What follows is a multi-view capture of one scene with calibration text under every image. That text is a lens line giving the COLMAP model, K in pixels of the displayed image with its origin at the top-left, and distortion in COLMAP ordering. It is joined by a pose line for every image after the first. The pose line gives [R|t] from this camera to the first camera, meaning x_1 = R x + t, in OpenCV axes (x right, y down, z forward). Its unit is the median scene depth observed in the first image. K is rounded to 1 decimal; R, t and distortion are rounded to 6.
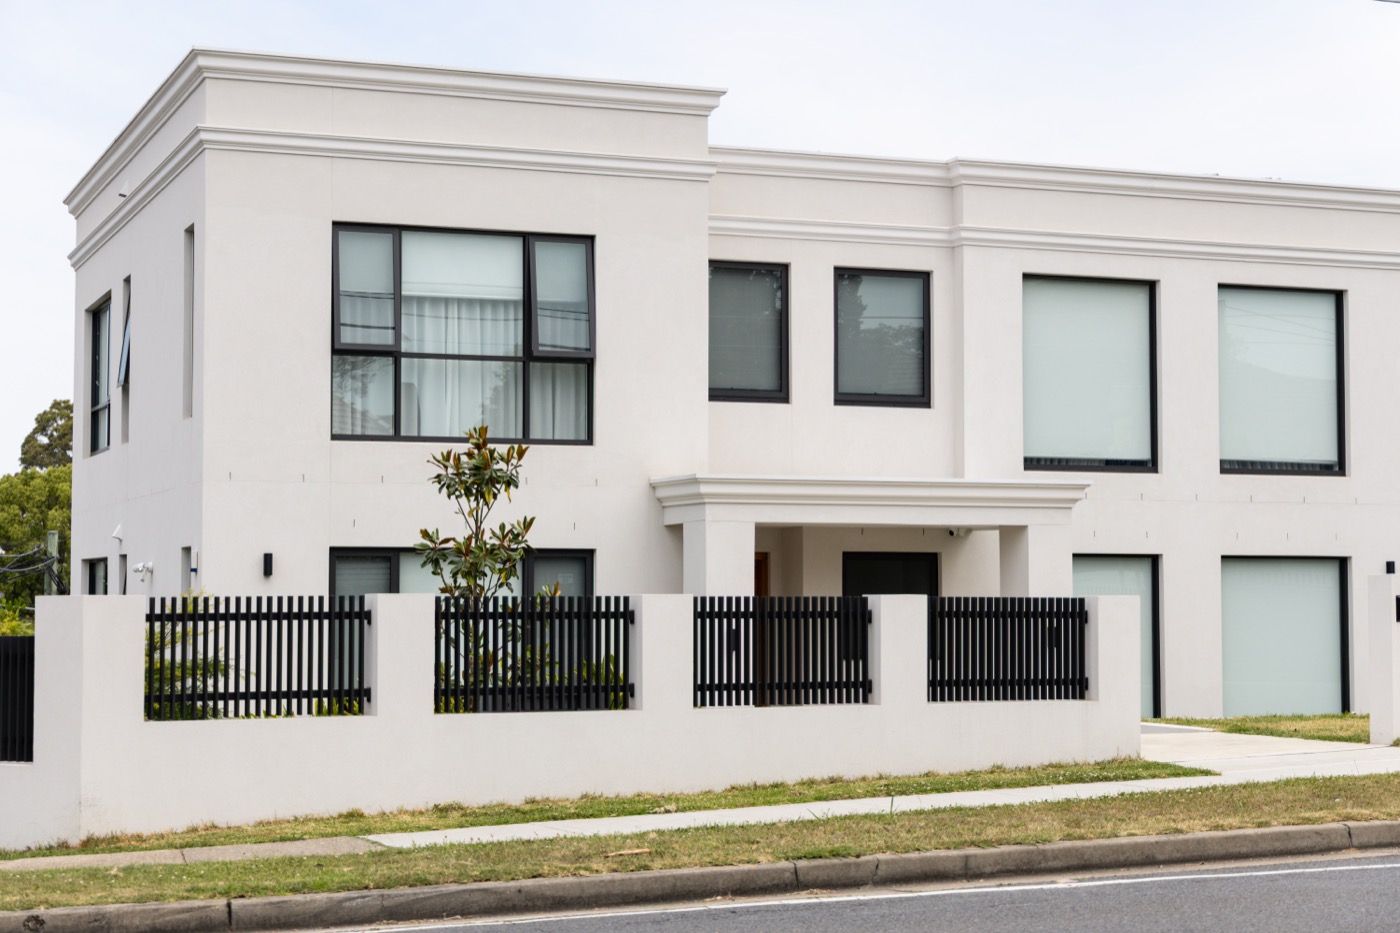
lens RADIAL K [[2474.8, 0, 707.8], [0, 2474.8, 460.2], [0, 0, 1]] dist [-0.017609, 0.000000]
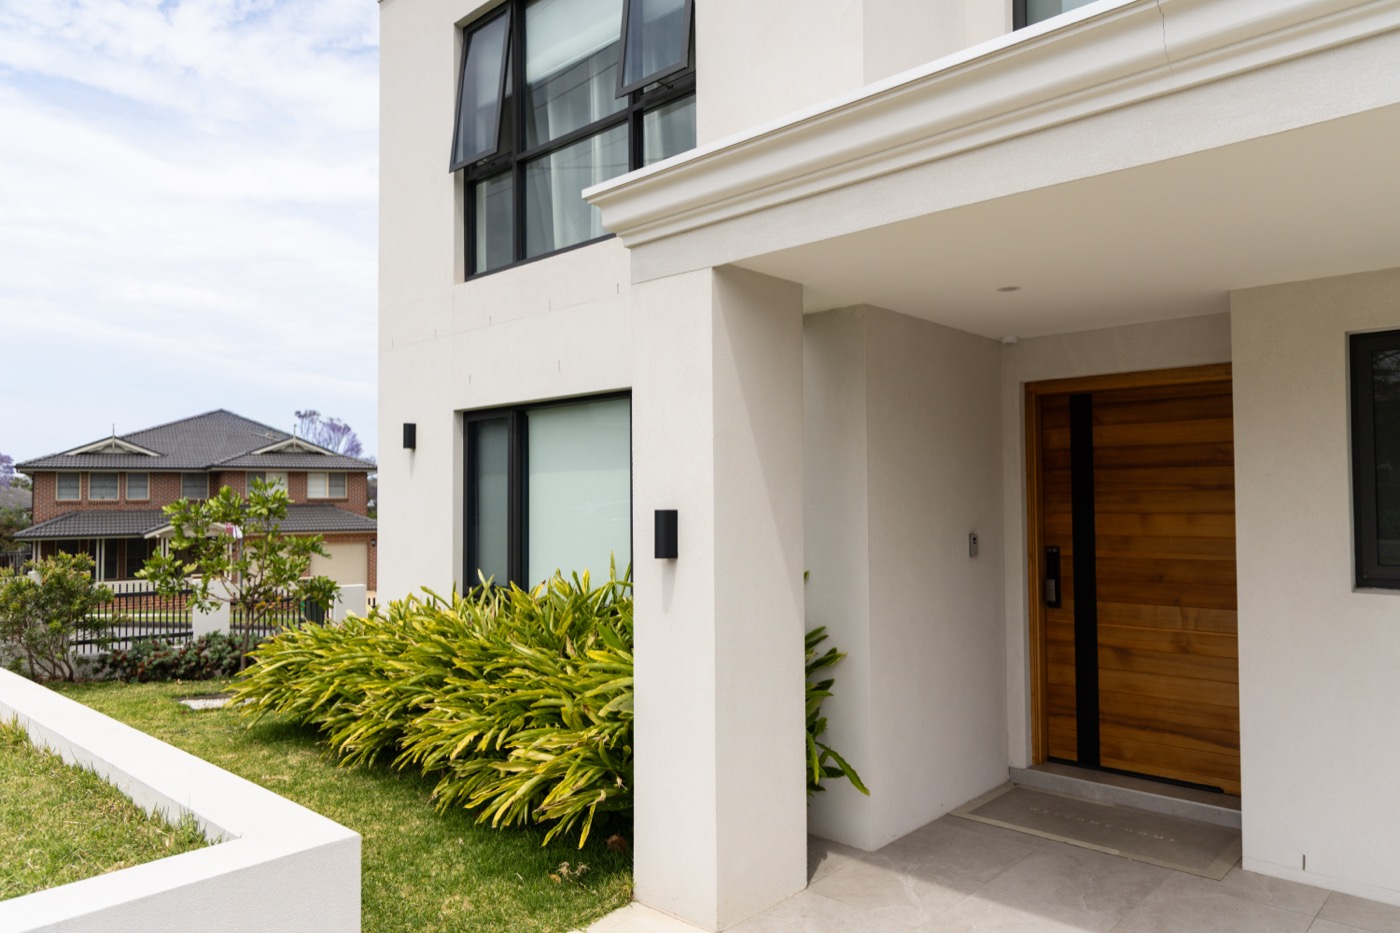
lens RADIAL K [[945.7, 0, 720.8], [0, 945.7, 466.8], [0, 0, 1]] dist [0.011698, -0.005809]
pose [[0.441092, -0.038264, -0.896646, 0.165781], [0.055458, 0.998343, -0.015322, 0.061166], [0.895747, -0.042968, 0.442483, 0.899156]]
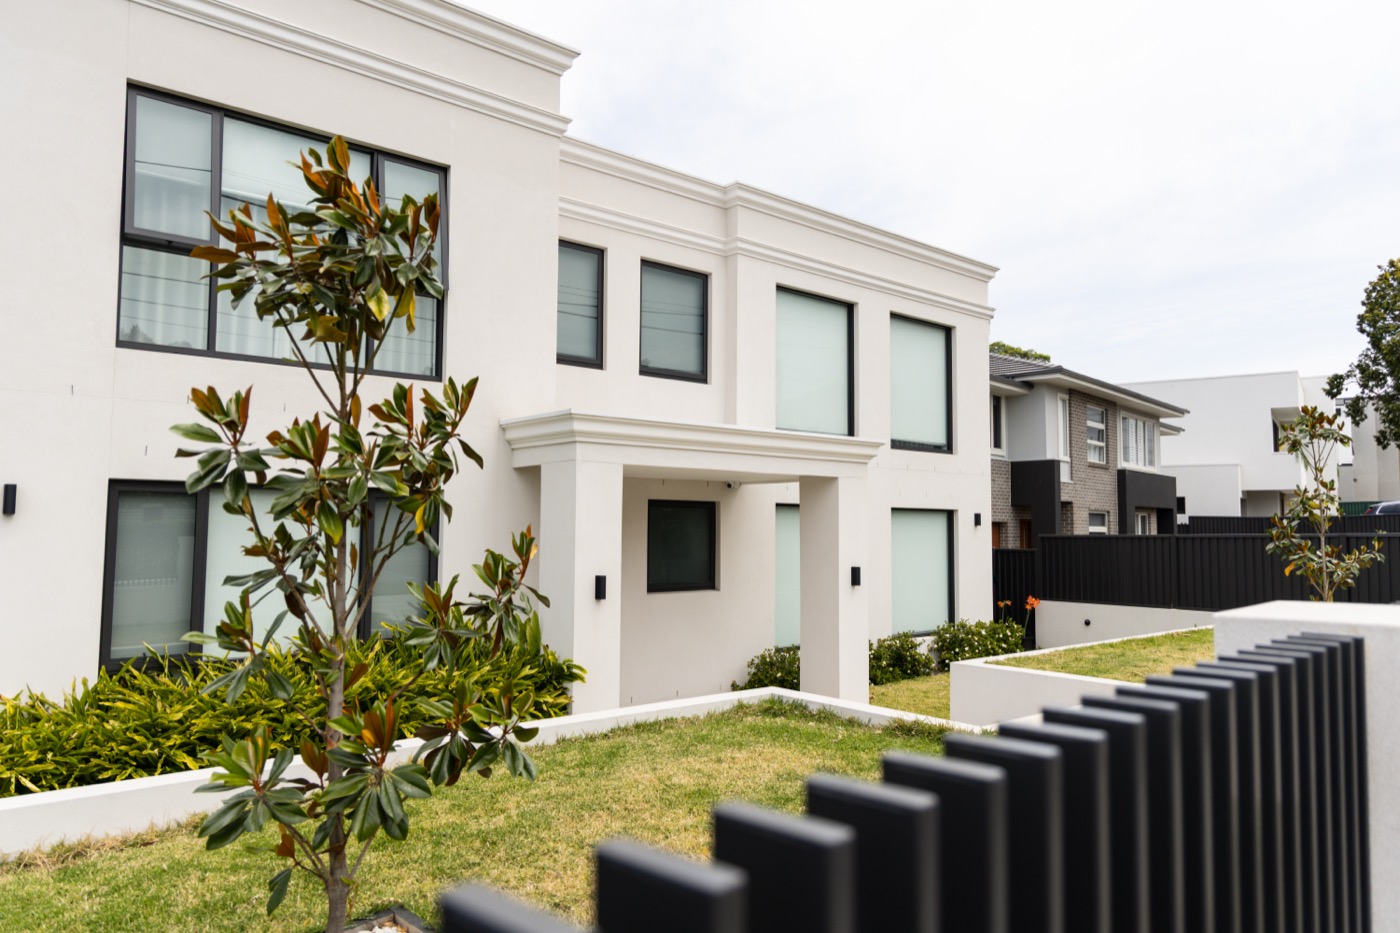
lens RADIAL K [[945.7, 0, 723.5], [0, 945.7, 465.6], [0, 0, 1]] dist [0.011698, -0.005809]
pose [[0.941177, 0.027960, 0.336755, -0.066717], [-0.024306, 0.999591, -0.015062, 0.029336], [-0.337039, 0.005991, 0.941472, 0.619022]]
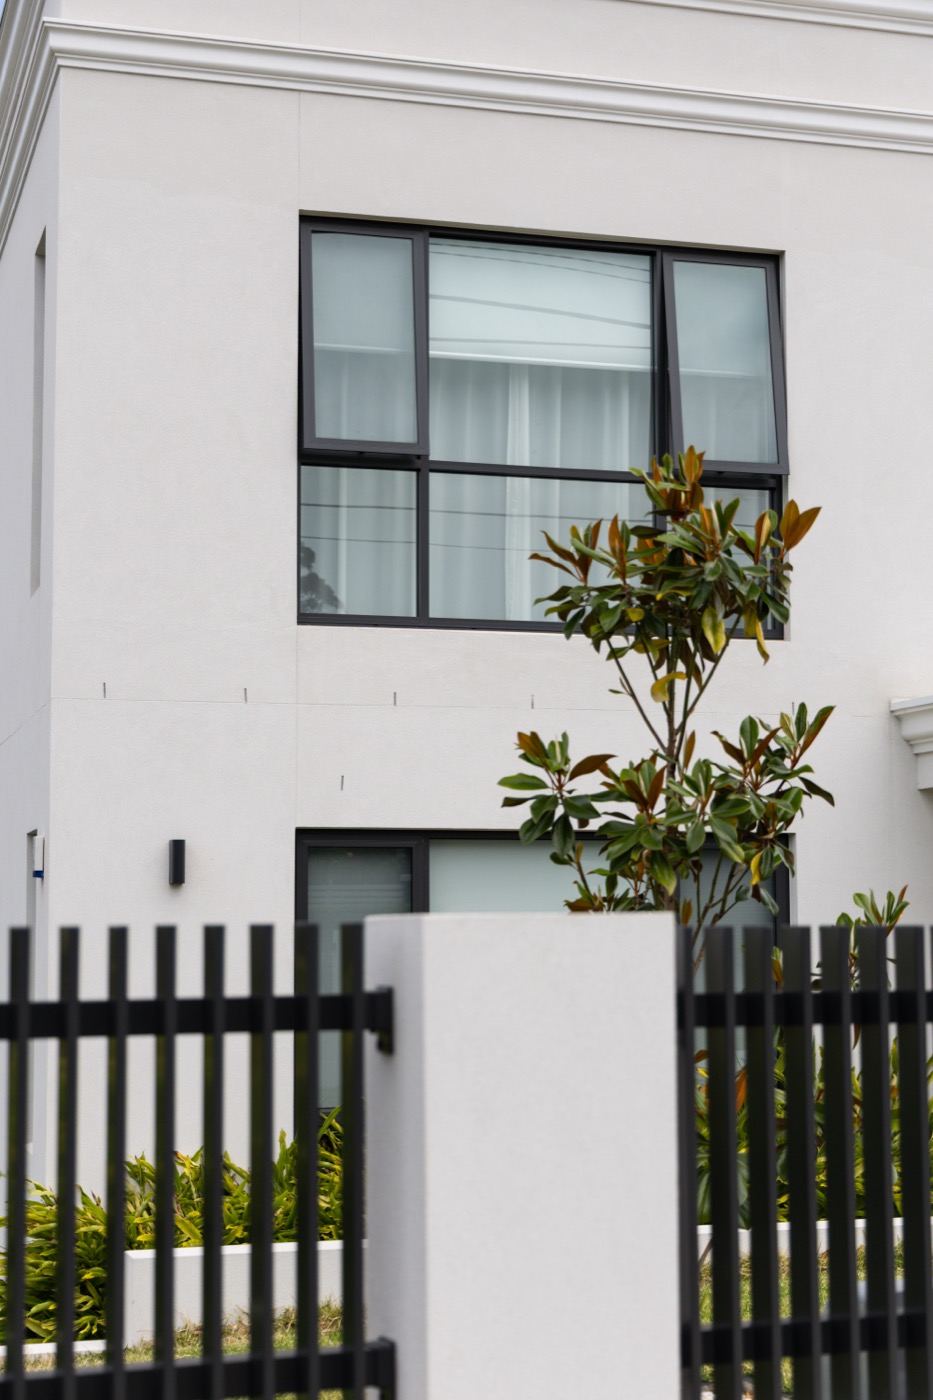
lens RADIAL K [[2281.1, 0, 471.8], [0, 2281.1, 701.0], [0, 0, 1]] dist [-0.010123, 0.000000]
pose [[0.995956, -0.010439, -0.089238, -0.070313], [0.006713, 0.999097, -0.041948, 0.027546], [0.089596, 0.041180, 0.995127, 0.505611]]
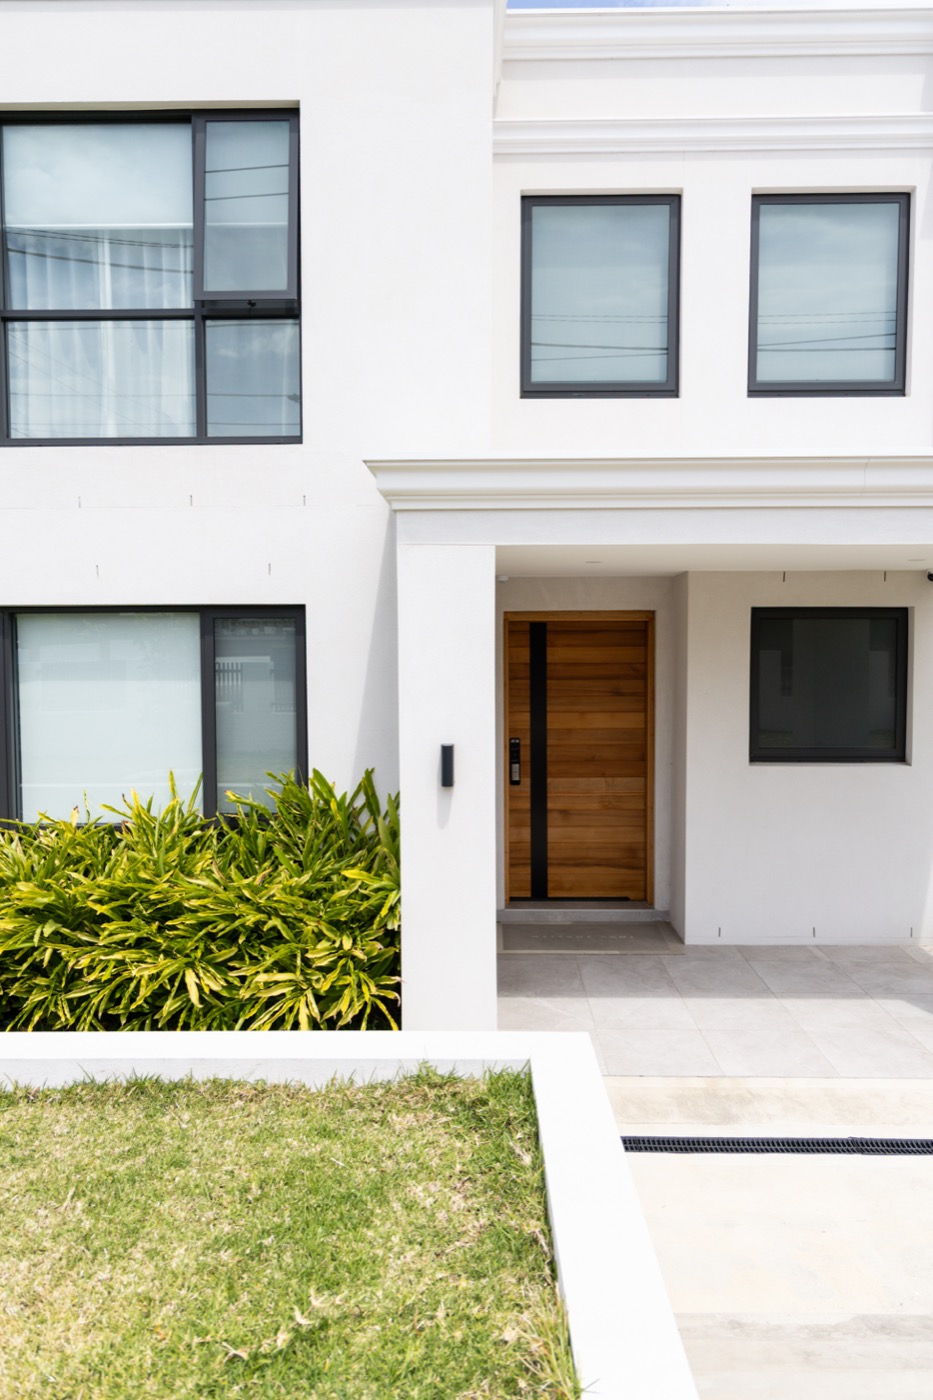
lens RADIAL K [[945.7, 0, 463.9], [0, 945.7, 691.8], [0, 0, 1]] dist [0.011698, -0.005809]
pose [[0.924943, 0.015353, -0.379796, 0.087350], [0.024717, 0.994640, 0.100400, 0.034576], [0.379302, -0.102252, 0.919606, 0.784620]]
